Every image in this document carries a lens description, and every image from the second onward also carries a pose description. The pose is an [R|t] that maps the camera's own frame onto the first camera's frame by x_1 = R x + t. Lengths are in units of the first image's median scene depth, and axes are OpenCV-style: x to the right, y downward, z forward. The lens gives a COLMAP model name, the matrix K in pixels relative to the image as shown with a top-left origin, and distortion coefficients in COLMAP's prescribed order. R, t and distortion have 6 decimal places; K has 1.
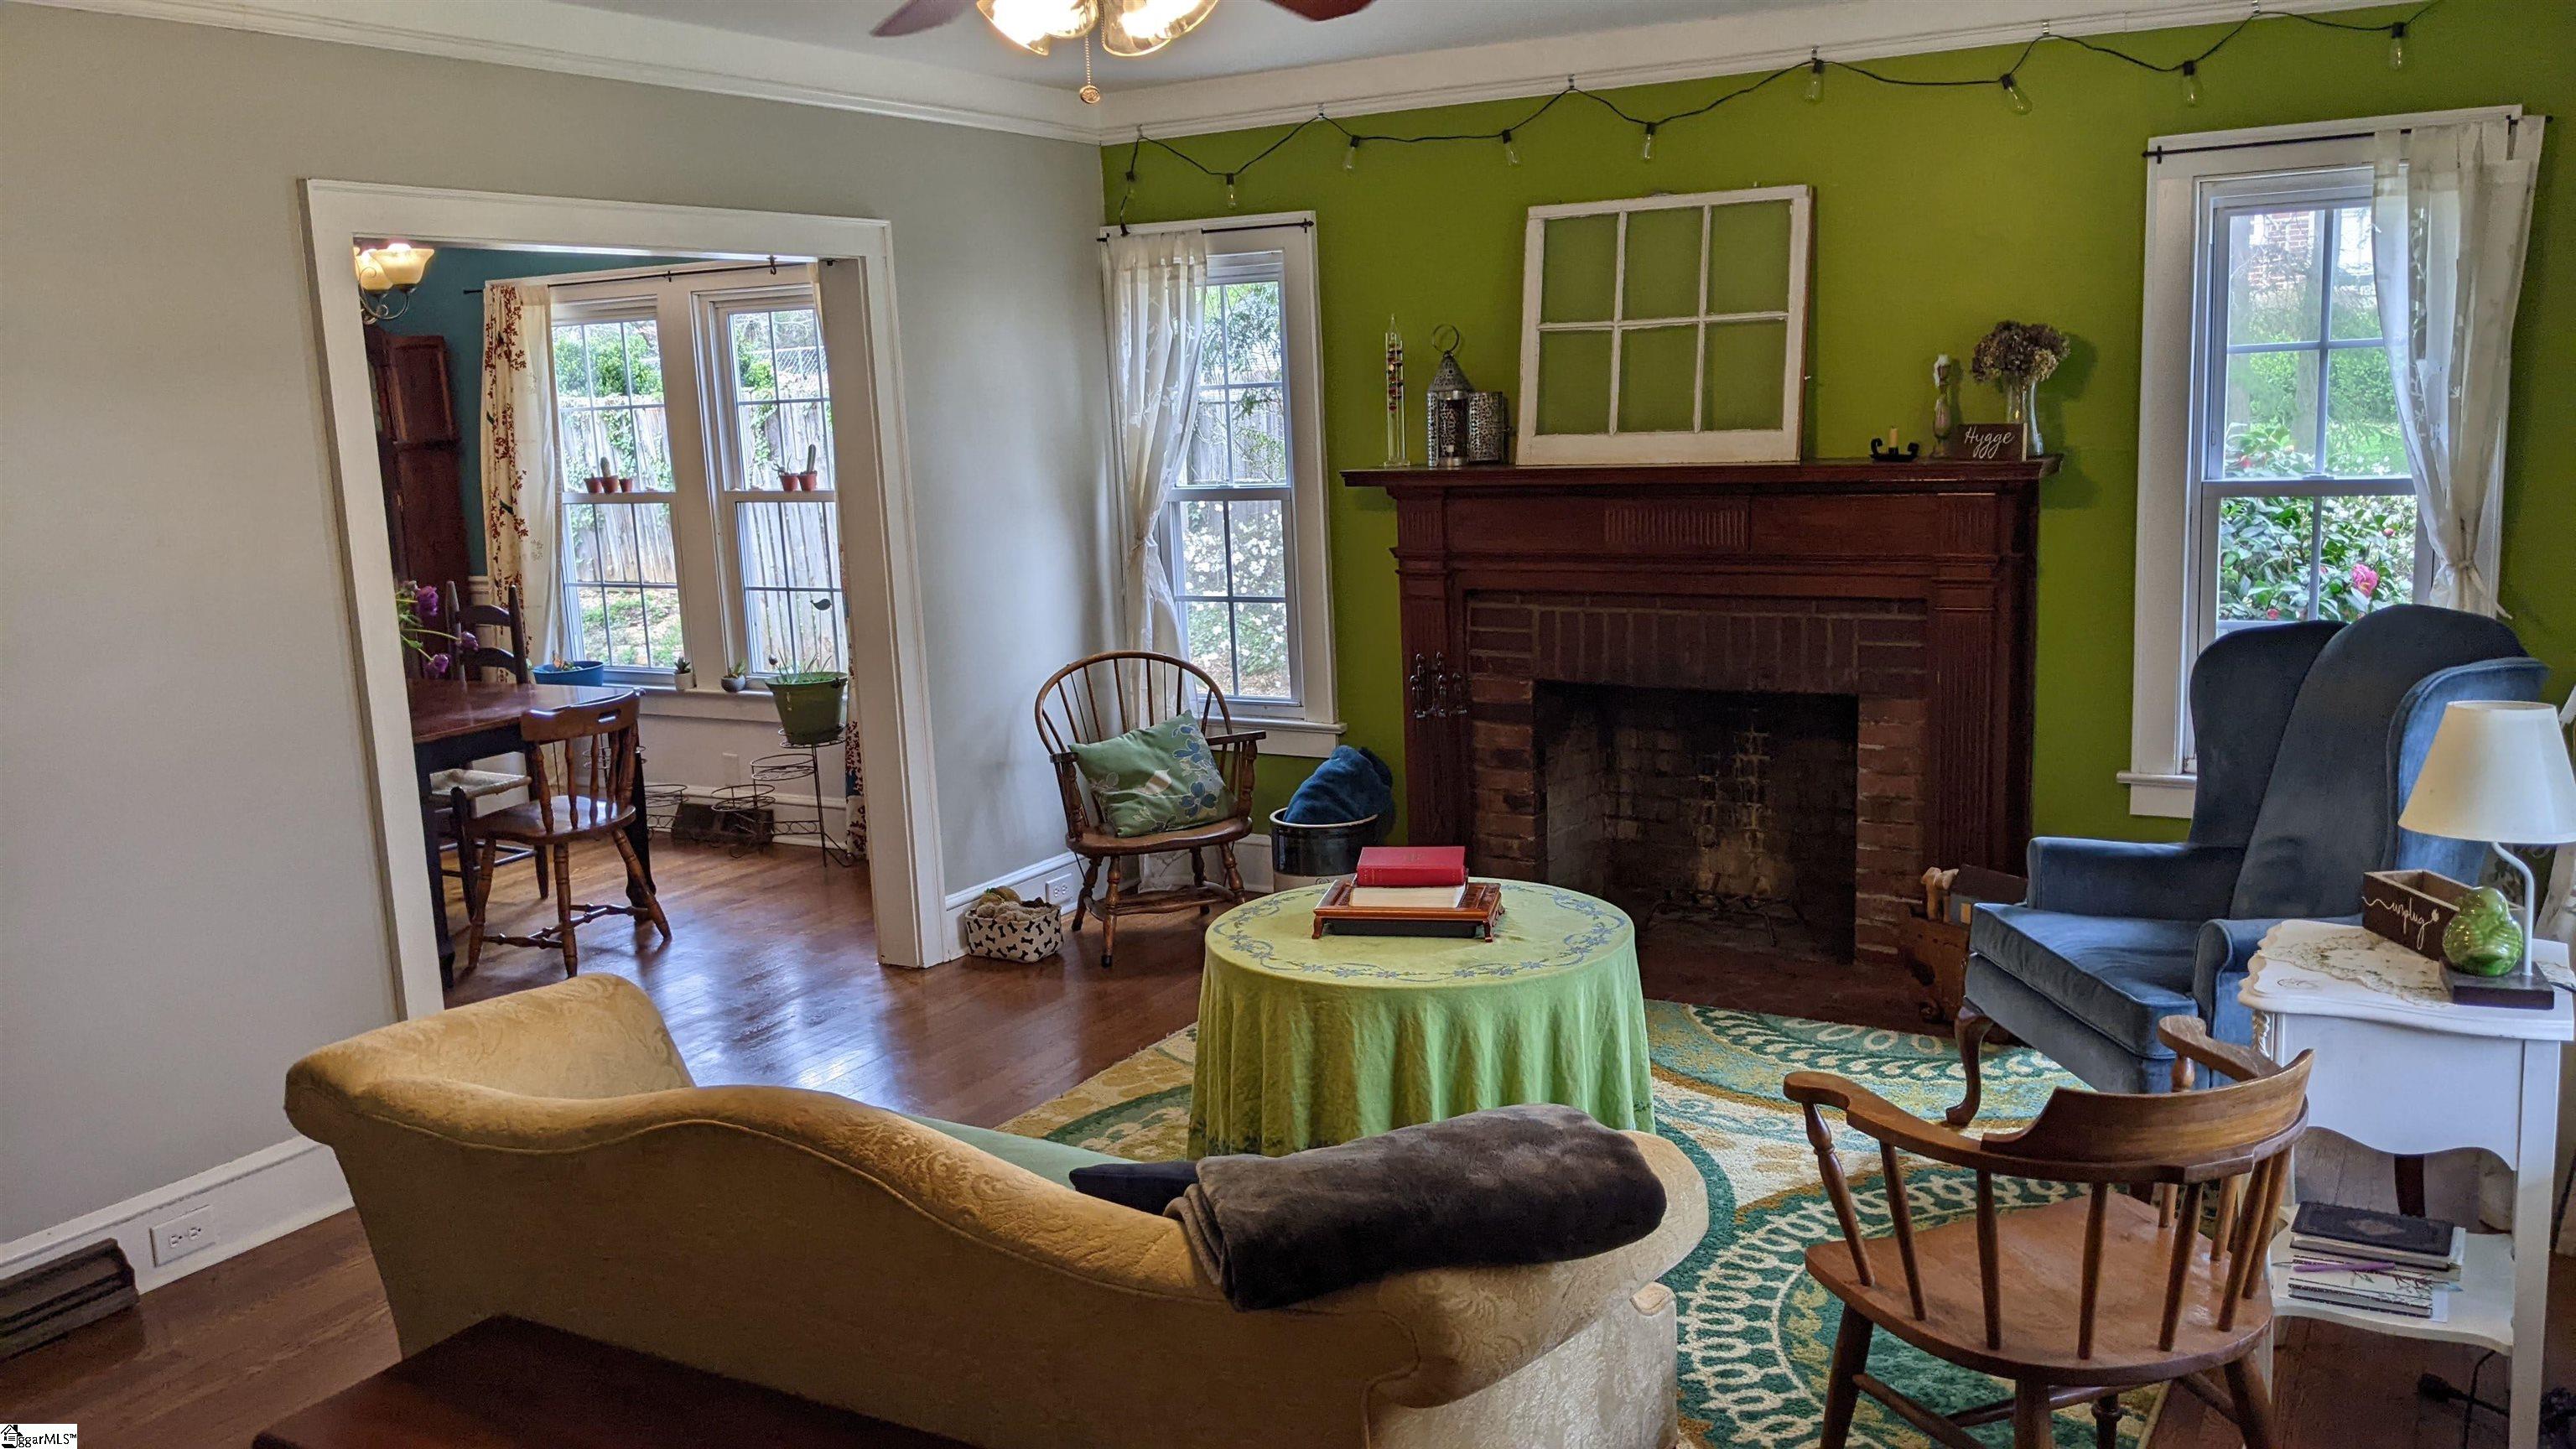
lens RADIAL K [[2048.6, 0, 1285.0], [0, 2048.6, 735.4], [0, 0, 1]] dist [0.052362, -0.108925]
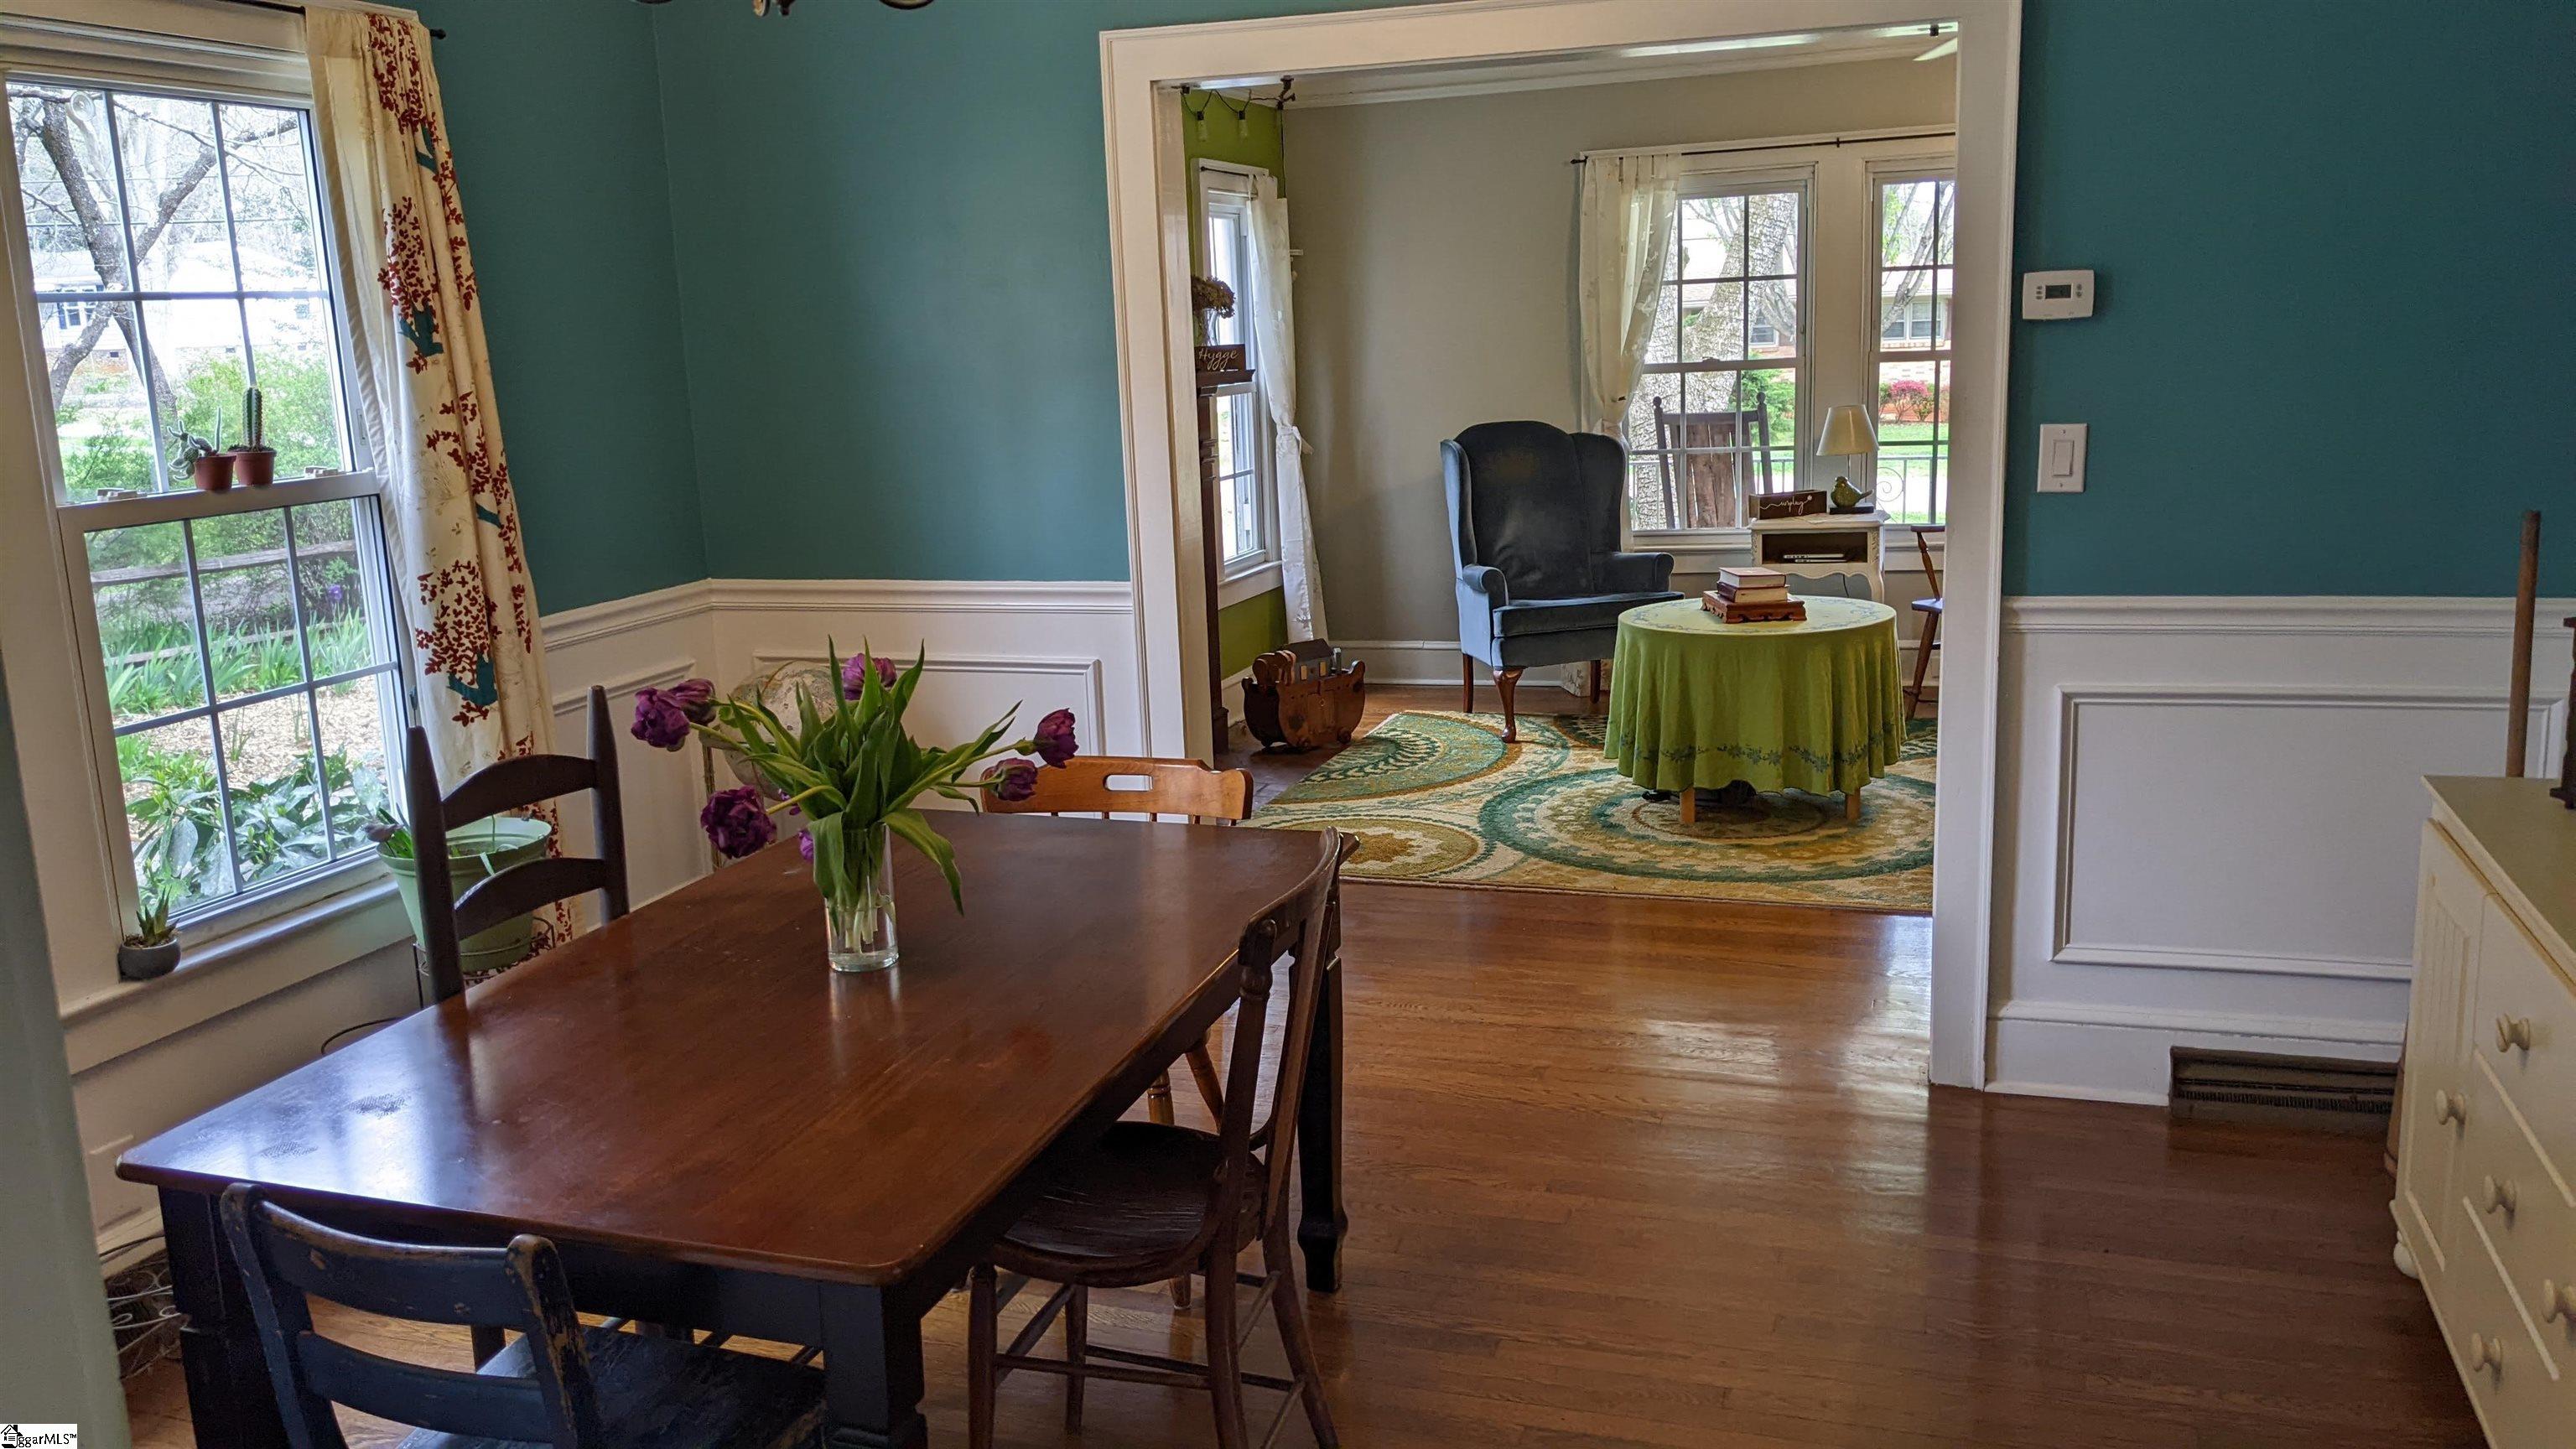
lens RADIAL K [[2048.6, 0, 1285.0], [0, 2048.6, 735.4], [0, 0, 1]] dist [0.052362, -0.108925]
pose [[-0.214446, -0.143314, 0.966165, -0.909567], [0.212142, 0.958730, 0.189297, -0.126266], [-0.953419, 0.245558, -0.175193, 1.061289]]
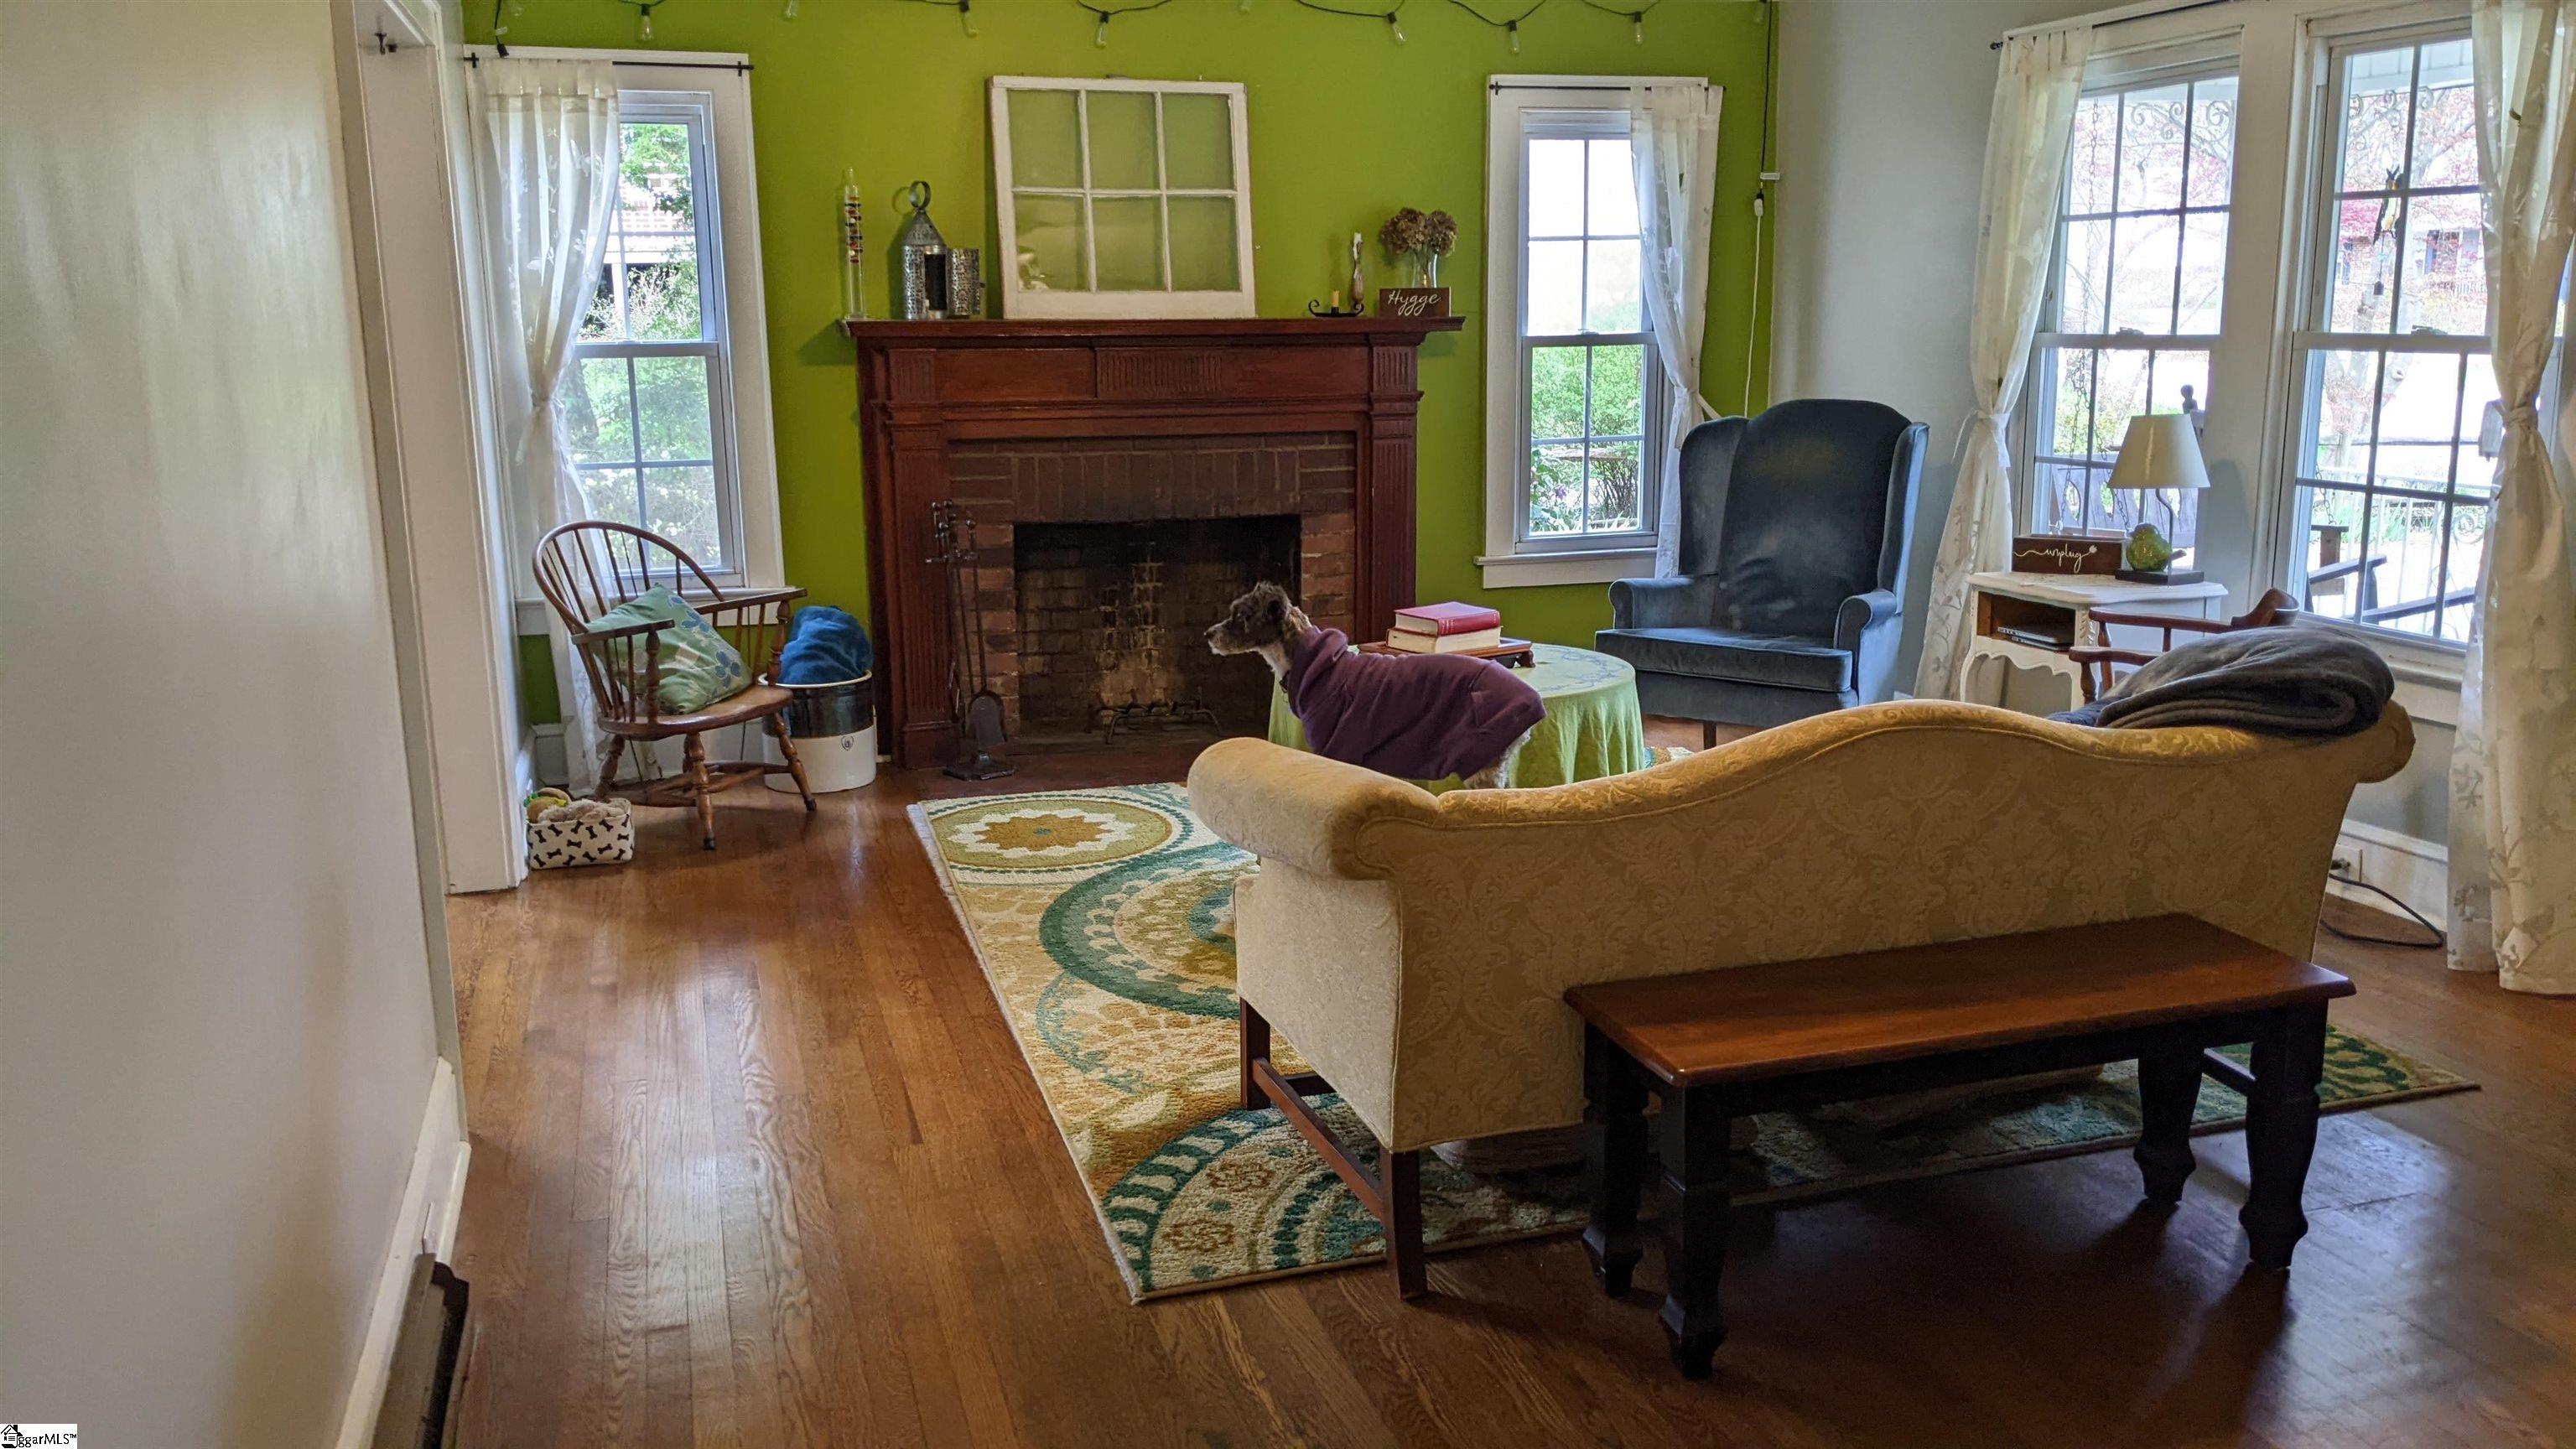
lens RADIAL K [[2048.6, 0, 1285.0], [0, 2048.6, 735.4], [0, 0, 1]] dist [0.052362, -0.108925]
pose [[0.671729, -0.121482, 0.730768, -0.567105], [0.108537, 0.991956, 0.065134, 0.027676], [-0.732802, 0.035563, 0.679512, 0.166013]]
